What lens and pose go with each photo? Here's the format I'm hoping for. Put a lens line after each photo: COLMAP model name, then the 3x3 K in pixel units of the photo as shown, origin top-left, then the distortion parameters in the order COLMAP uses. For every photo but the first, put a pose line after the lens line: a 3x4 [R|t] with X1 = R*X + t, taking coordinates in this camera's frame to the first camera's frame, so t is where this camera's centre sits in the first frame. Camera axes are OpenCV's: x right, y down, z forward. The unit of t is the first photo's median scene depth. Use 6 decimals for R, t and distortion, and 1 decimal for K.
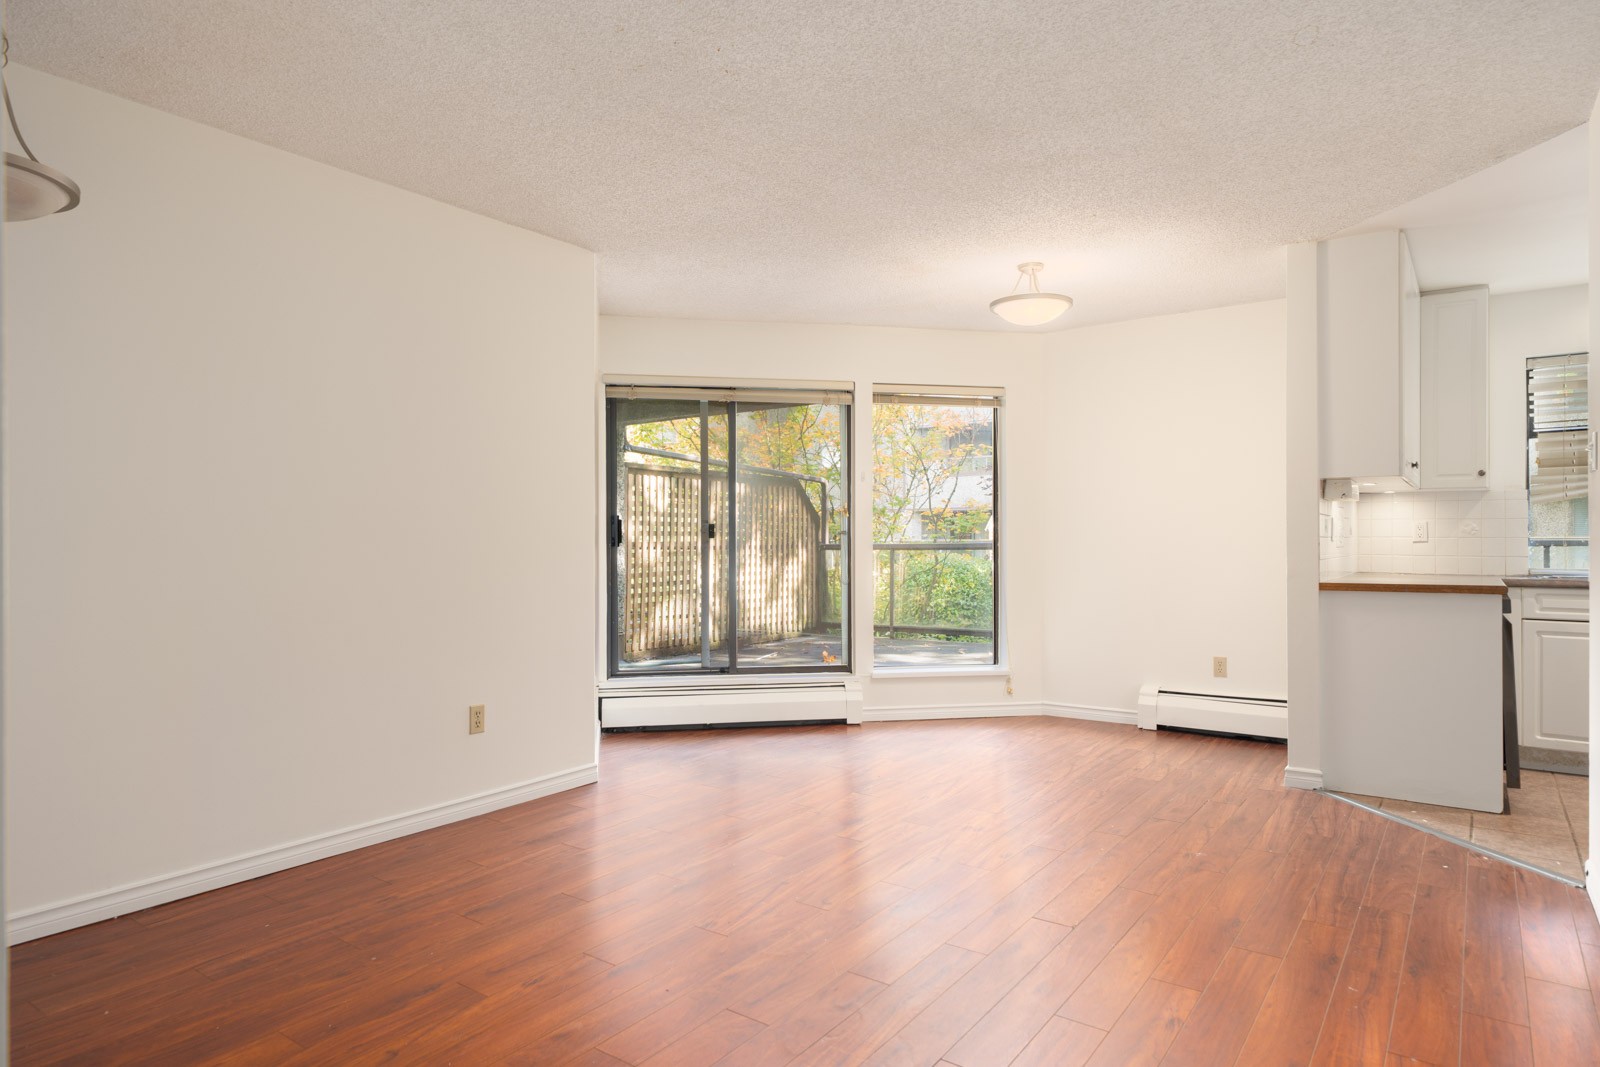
lens RADIAL K [[919.5, 0, 782.6], [0, 919.5, 530.2], [0, 0, 1]] dist [0.000905, 0.001001]
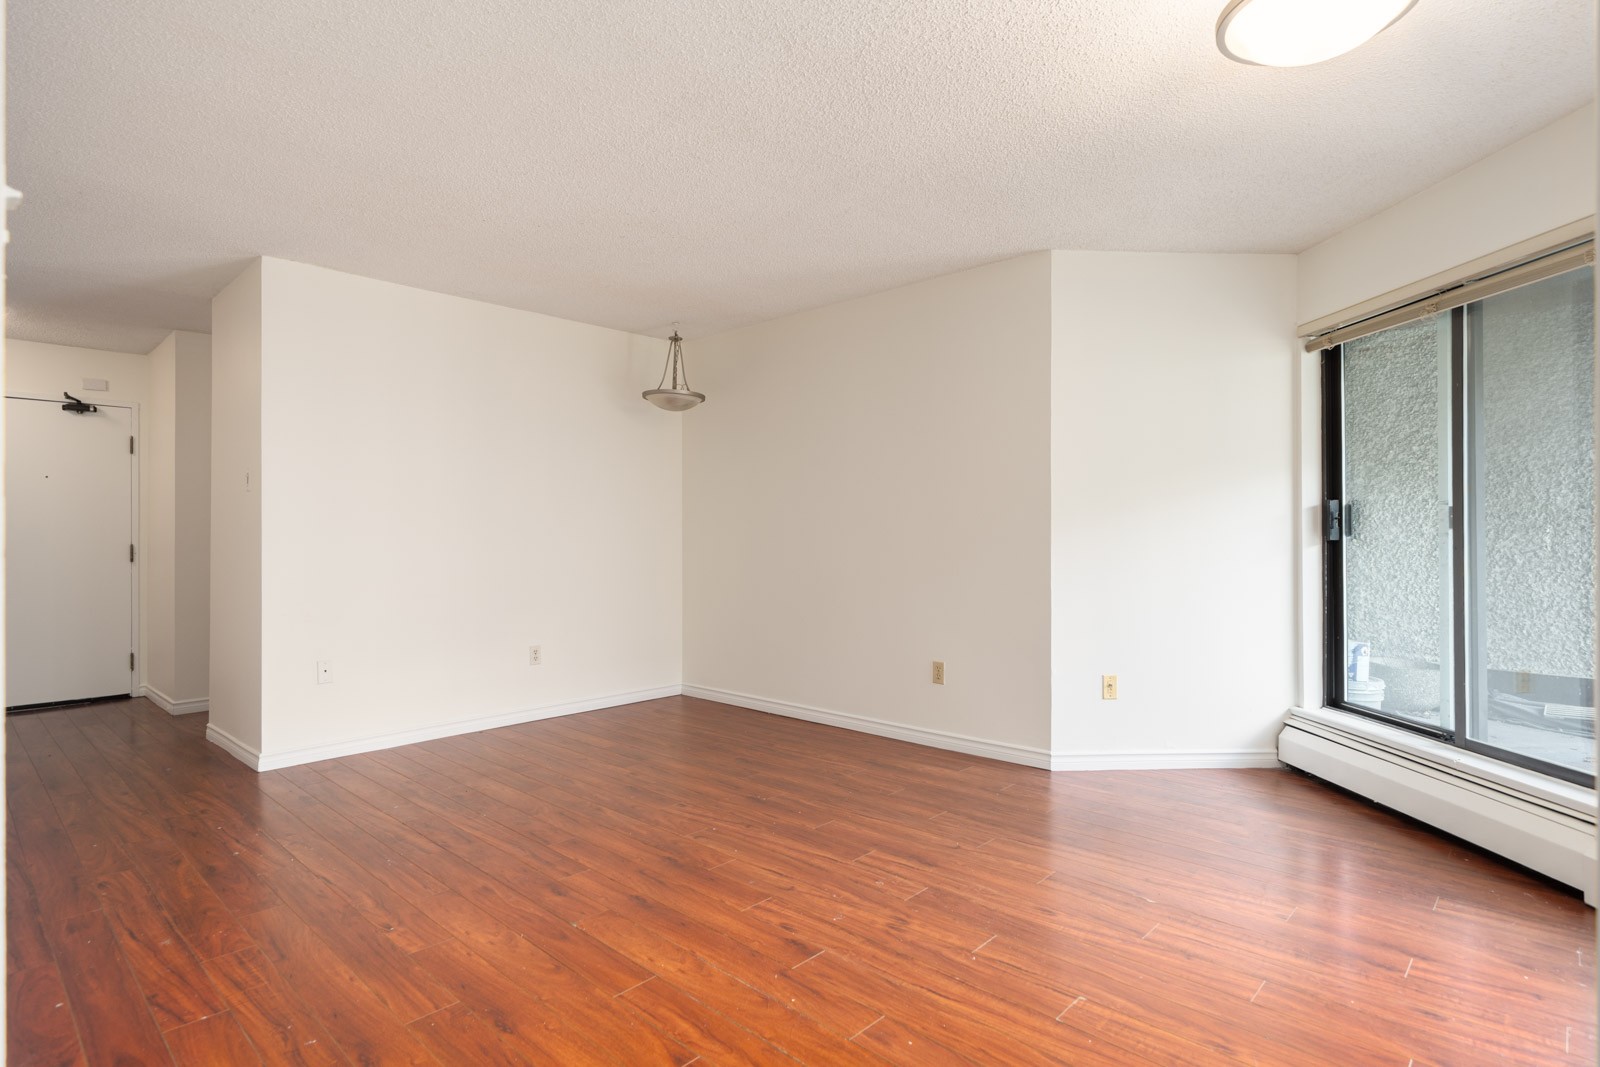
lens RADIAL K [[809.7, 0, 811.0], [0, 809.7, 530.3], [0, 0, 1]] dist [-0.000097, 0.000099]
pose [[-0.095914, -0.001972, -0.995388, 0.638069], [0.014041, 0.999896, -0.003334, 0.006773], [0.995291, -0.014296, -0.095877, 0.737648]]
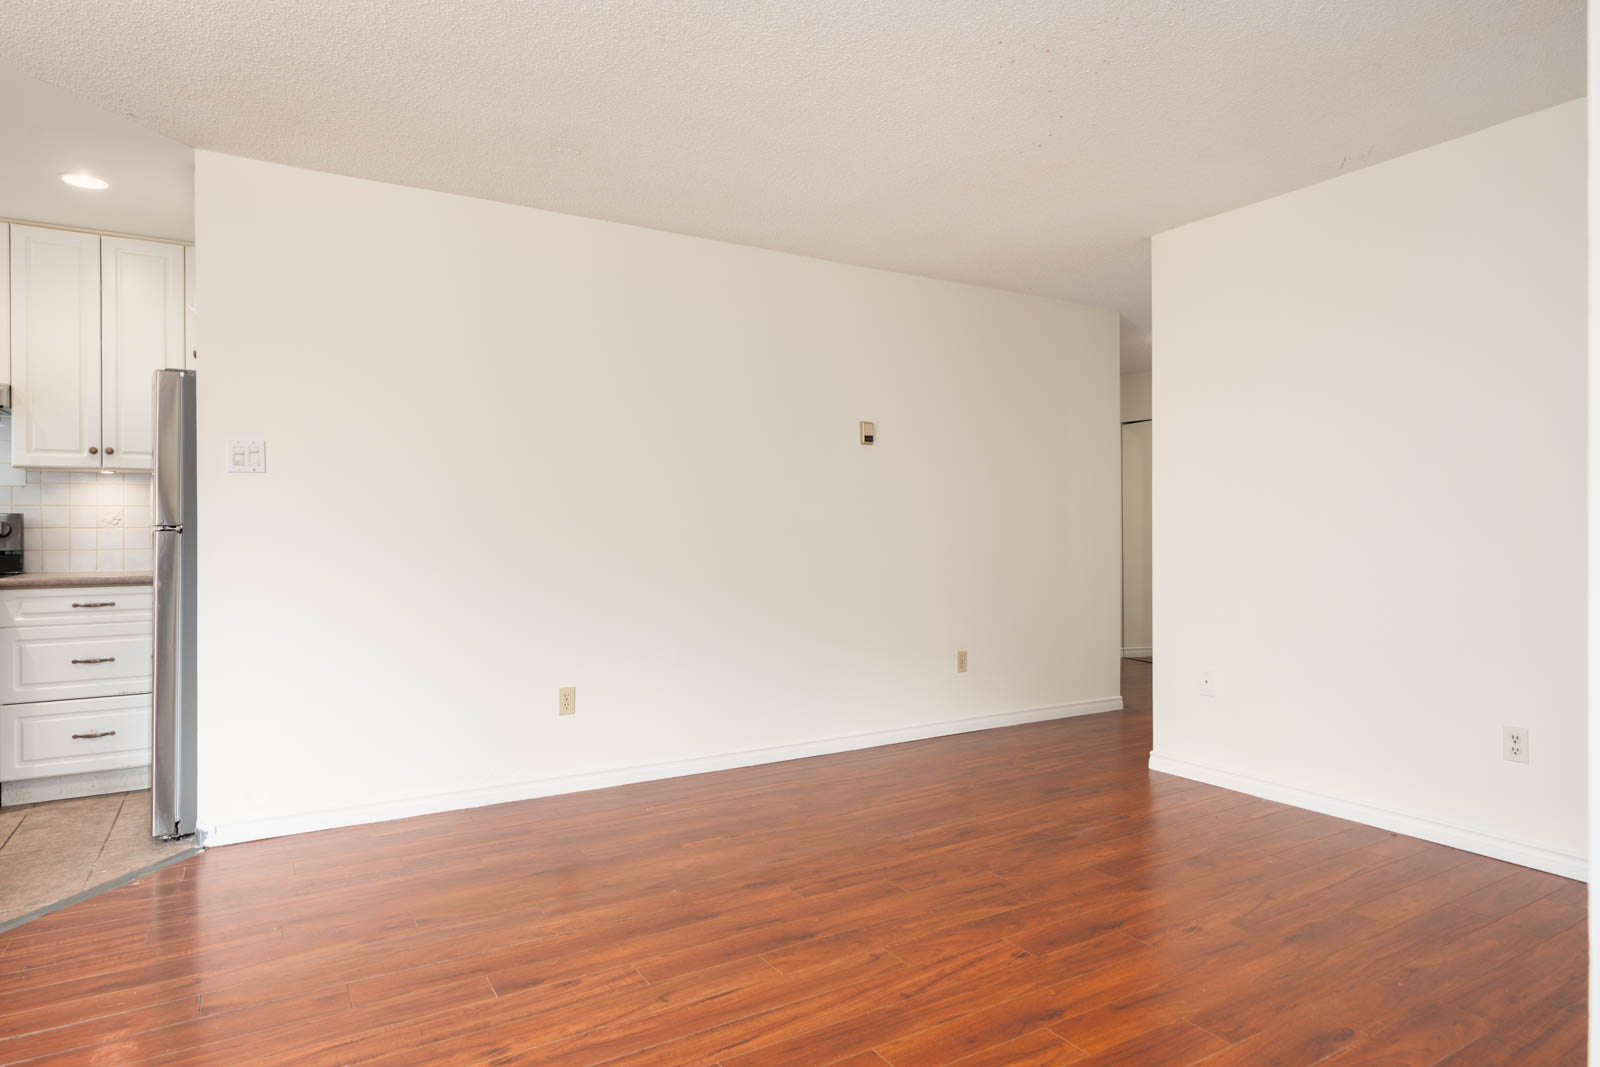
lens RADIAL K [[930.9, 0, 805.5], [0, 930.9, 532.2], [0, 0, 1]] dist [0.000376, 0.000008]
pose [[-0.928837, 0.004288, 0.370464, -0.124426], [0.001729, 0.999972, -0.007240, 0.013035], [-0.370485, -0.006085, -0.928819, 1.071005]]
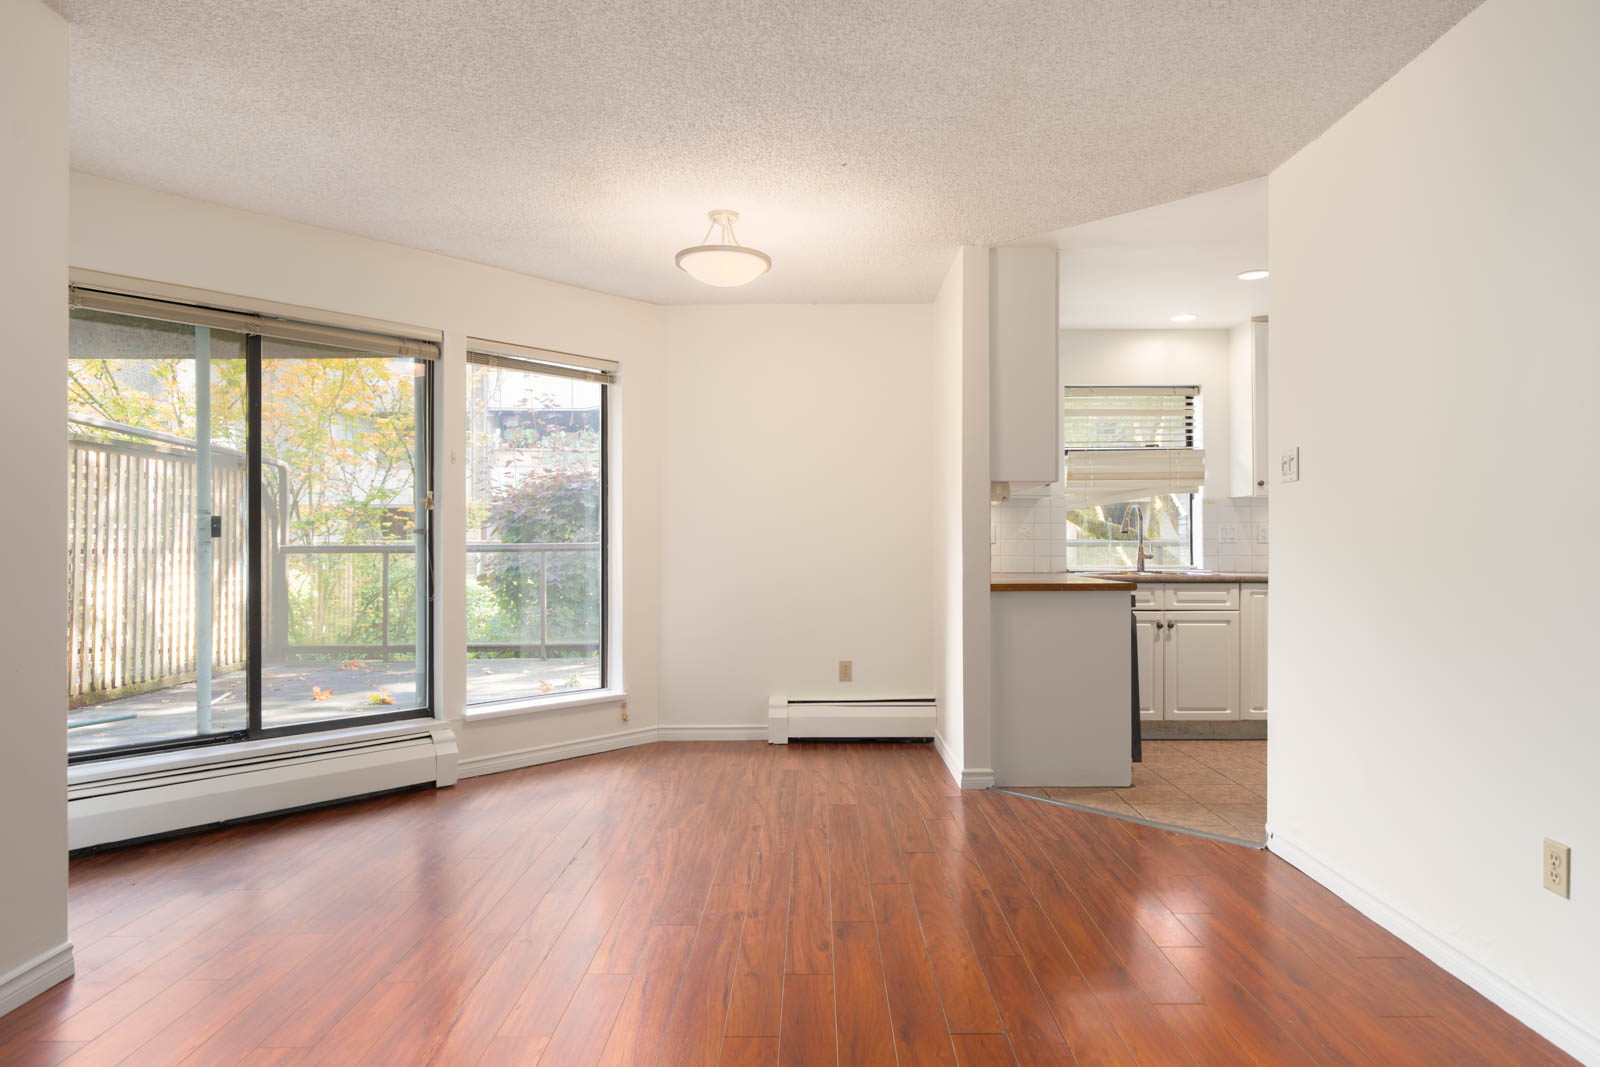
lens RADIAL K [[930.9, 0, 805.5], [0, 930.9, 532.2], [0, 0, 1]] dist [0.000376, 0.000008]
pose [[0.803681, 0.007021, 0.595019, -0.163724], [-0.007864, 0.999968, -0.001176, 0.002652], [-0.595009, -0.003734, 0.803711, 0.253226]]
